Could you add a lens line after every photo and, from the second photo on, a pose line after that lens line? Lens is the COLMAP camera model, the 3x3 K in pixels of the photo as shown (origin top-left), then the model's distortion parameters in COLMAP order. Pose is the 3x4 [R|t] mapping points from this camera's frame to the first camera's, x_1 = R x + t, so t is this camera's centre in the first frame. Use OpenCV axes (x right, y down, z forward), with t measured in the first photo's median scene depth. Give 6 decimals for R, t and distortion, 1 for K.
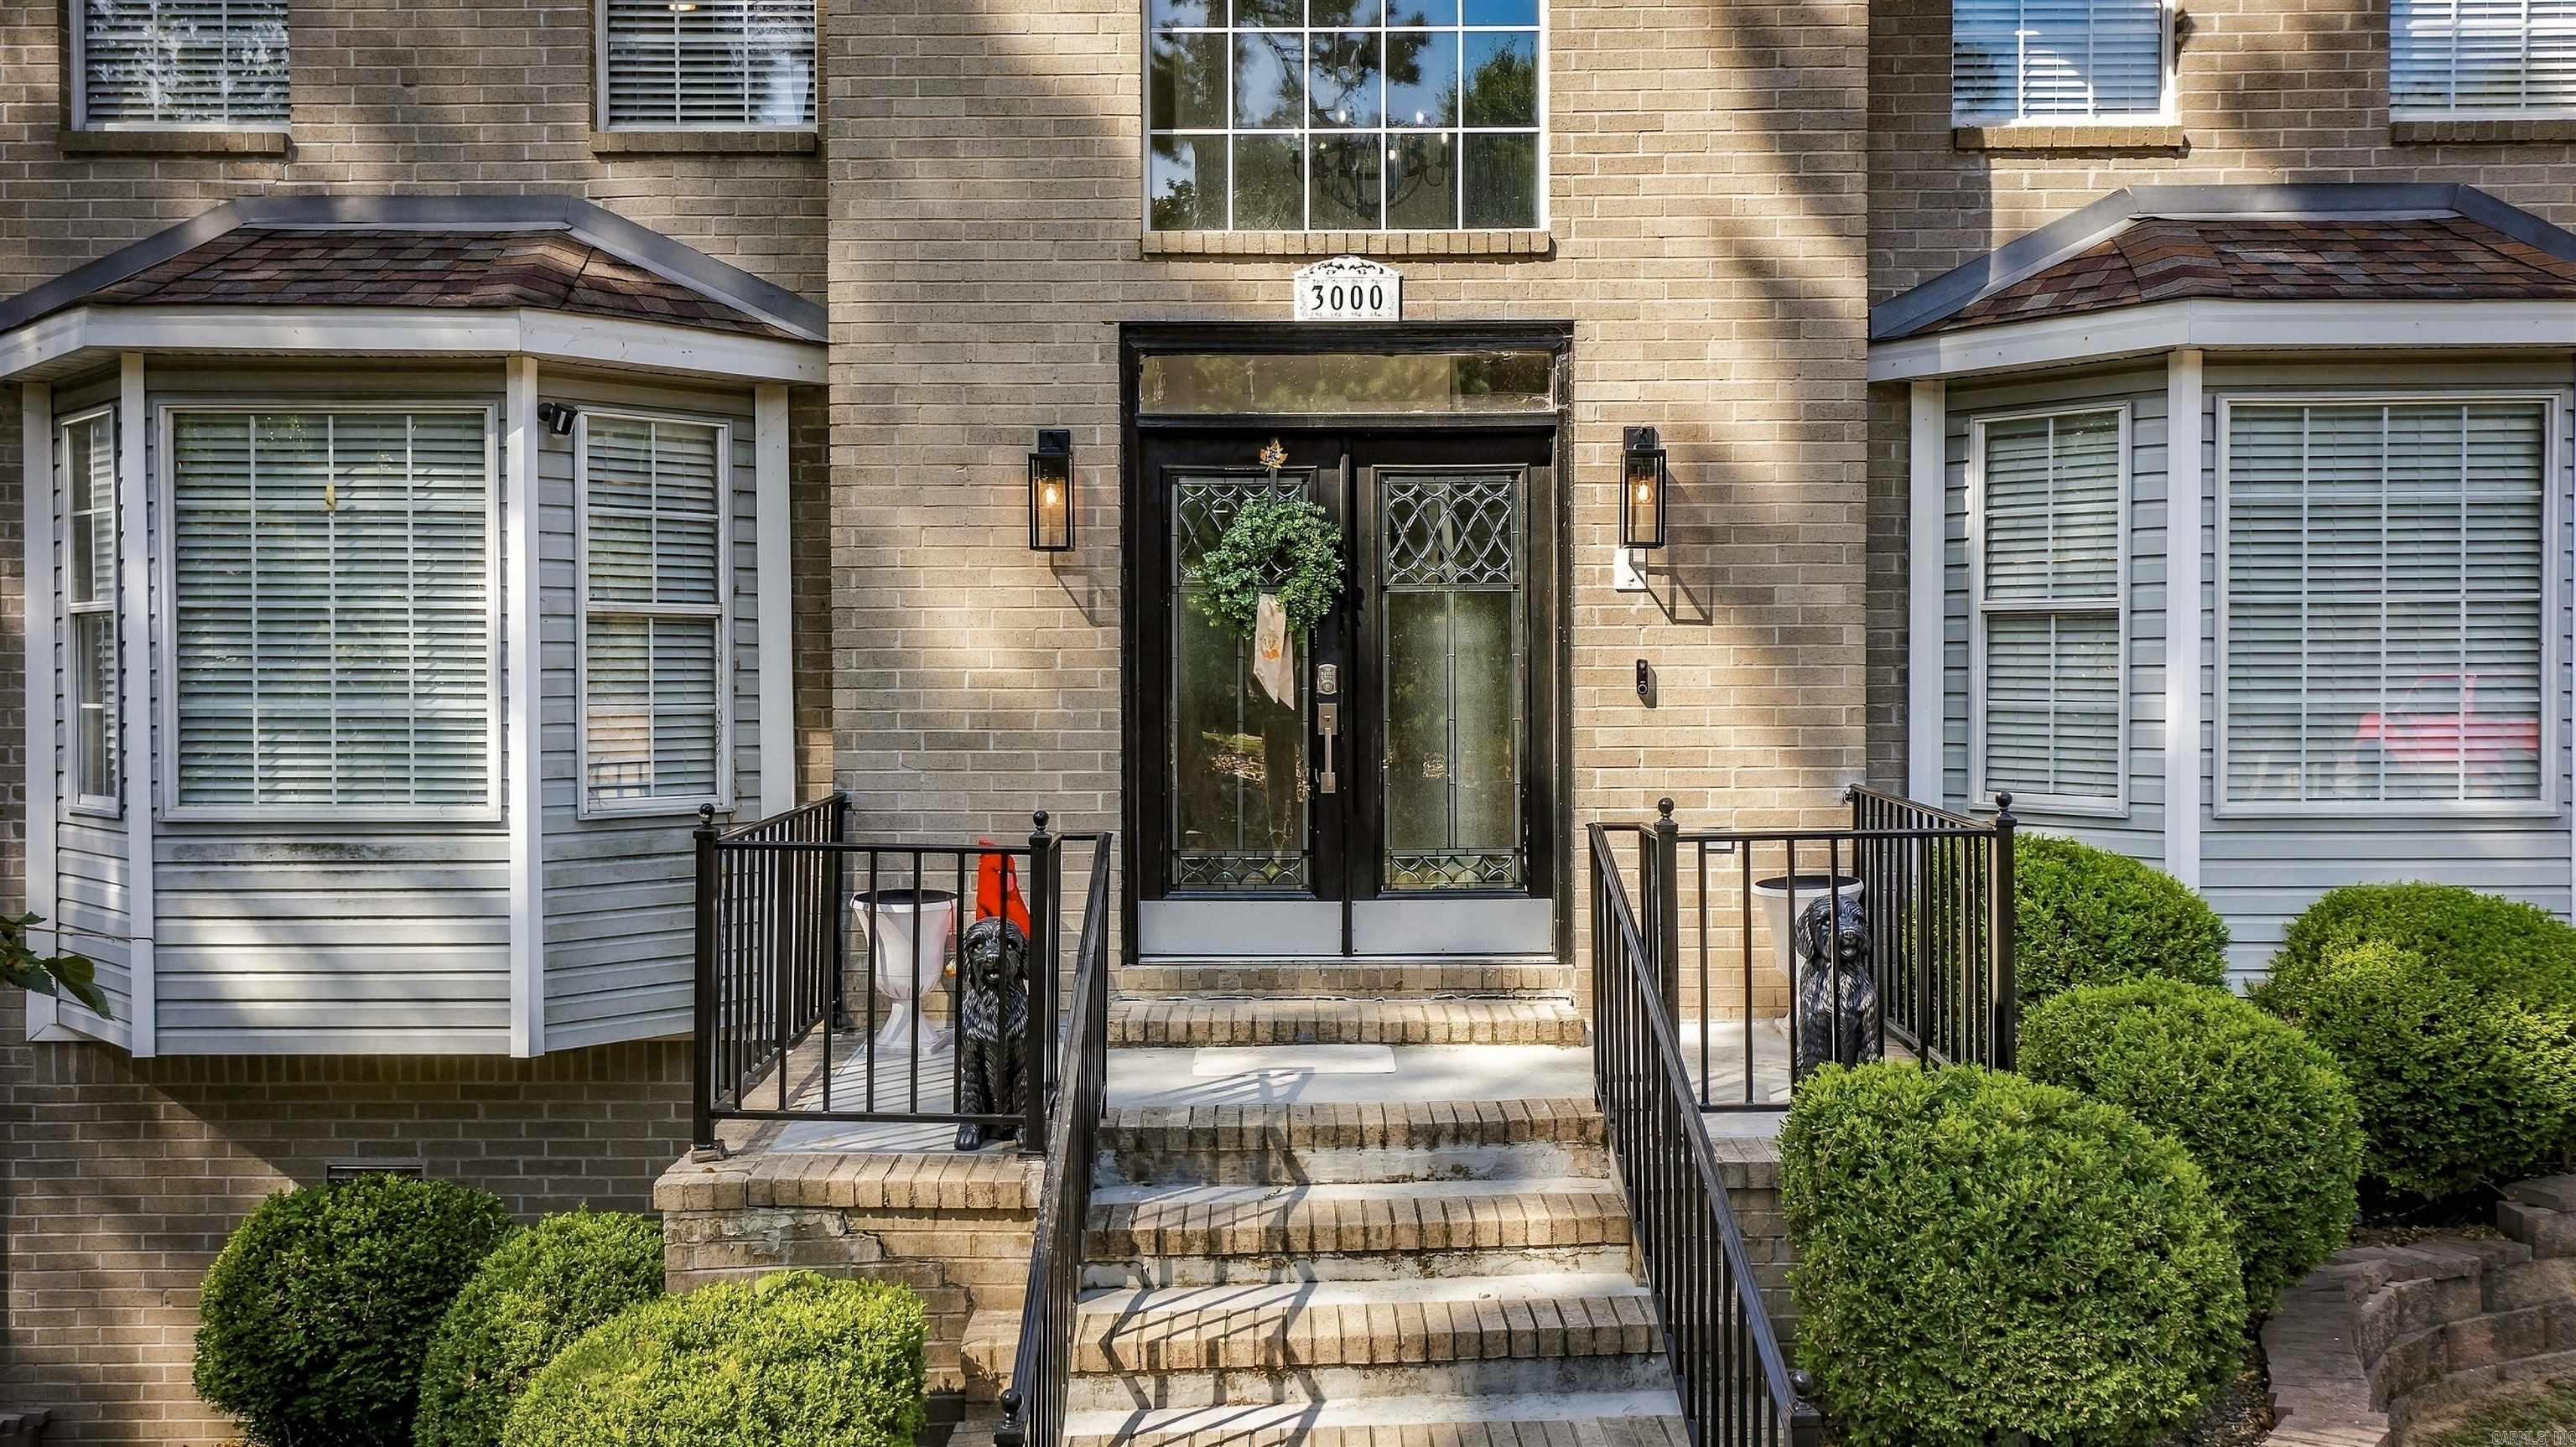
lens RADIAL K [[2091.5, 0, 1288.0], [0, 2091.5, 723.5], [0, 0, 1]] dist [0.007602, 0.009741]
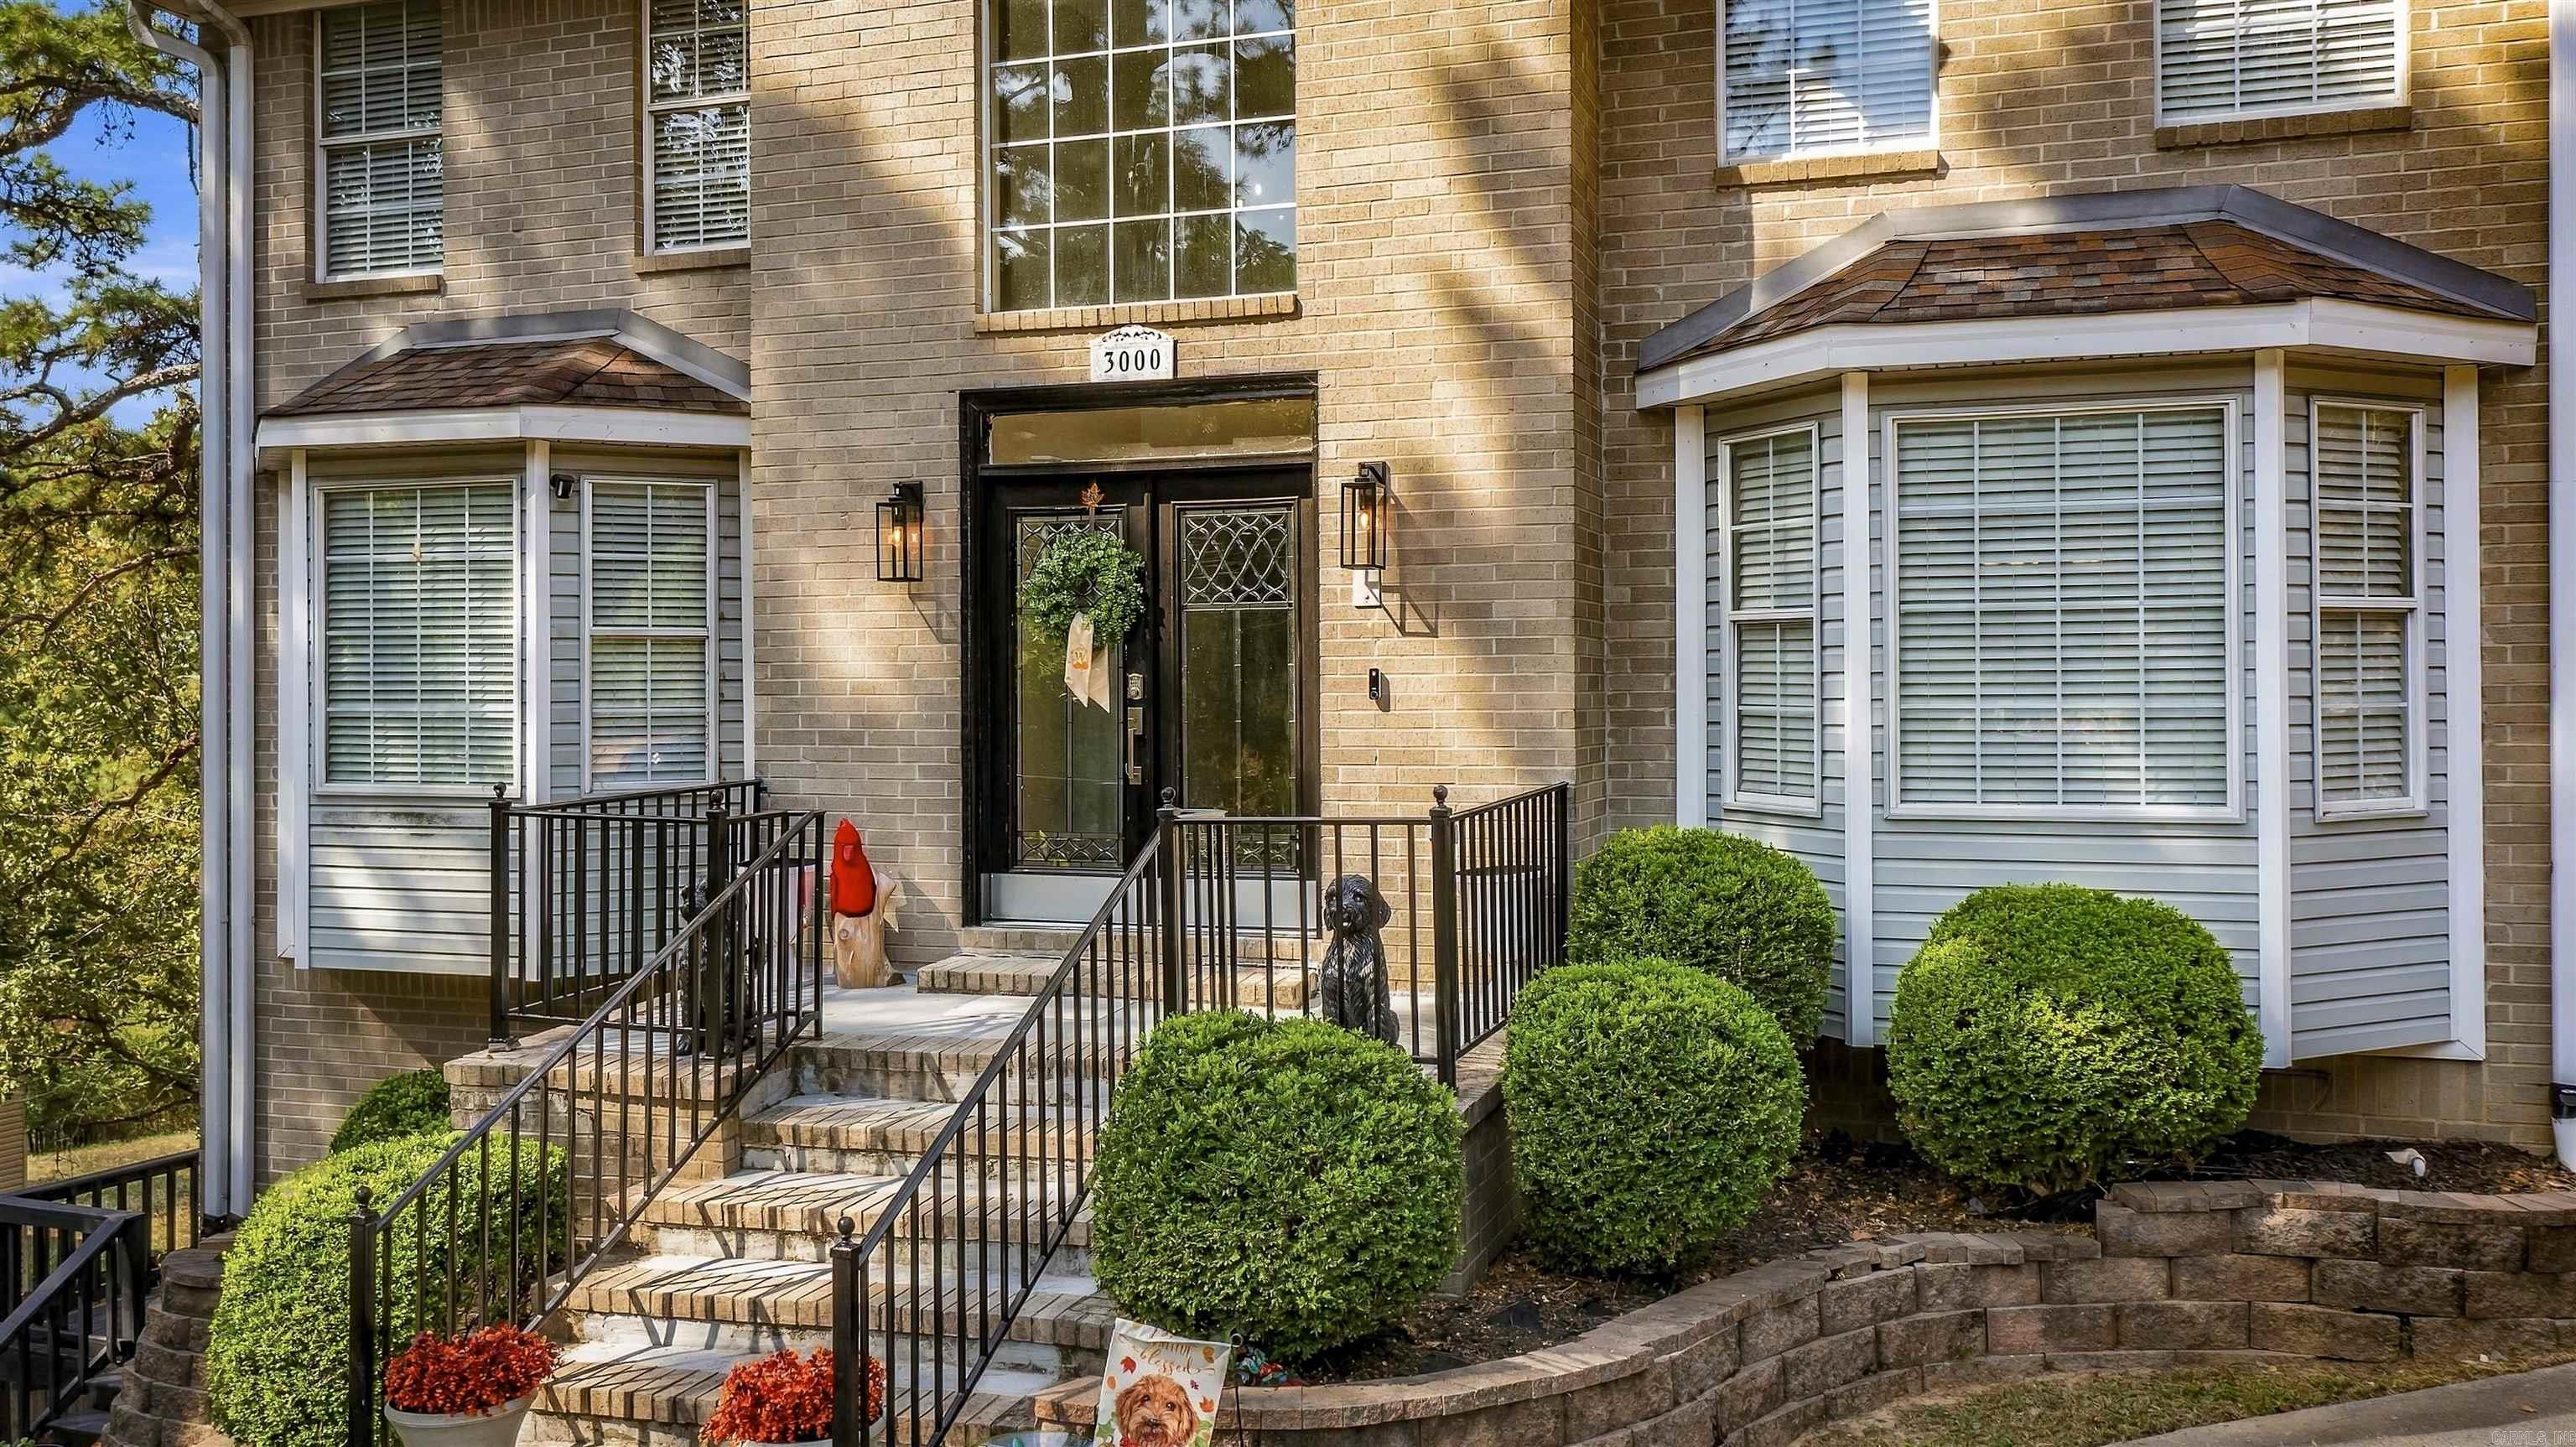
lens RADIAL K [[2121.5, 0, 1289.4], [0, 2121.5, 683.5], [0, 0, 1]] dist [-0.001480, 0.002890]
pose [[0.946630, -0.002537, -0.322312, 0.493127], [-0.004427, 0.999772, -0.020871, 0.001362], [0.322292, 0.021184, 0.946403, -0.090826]]
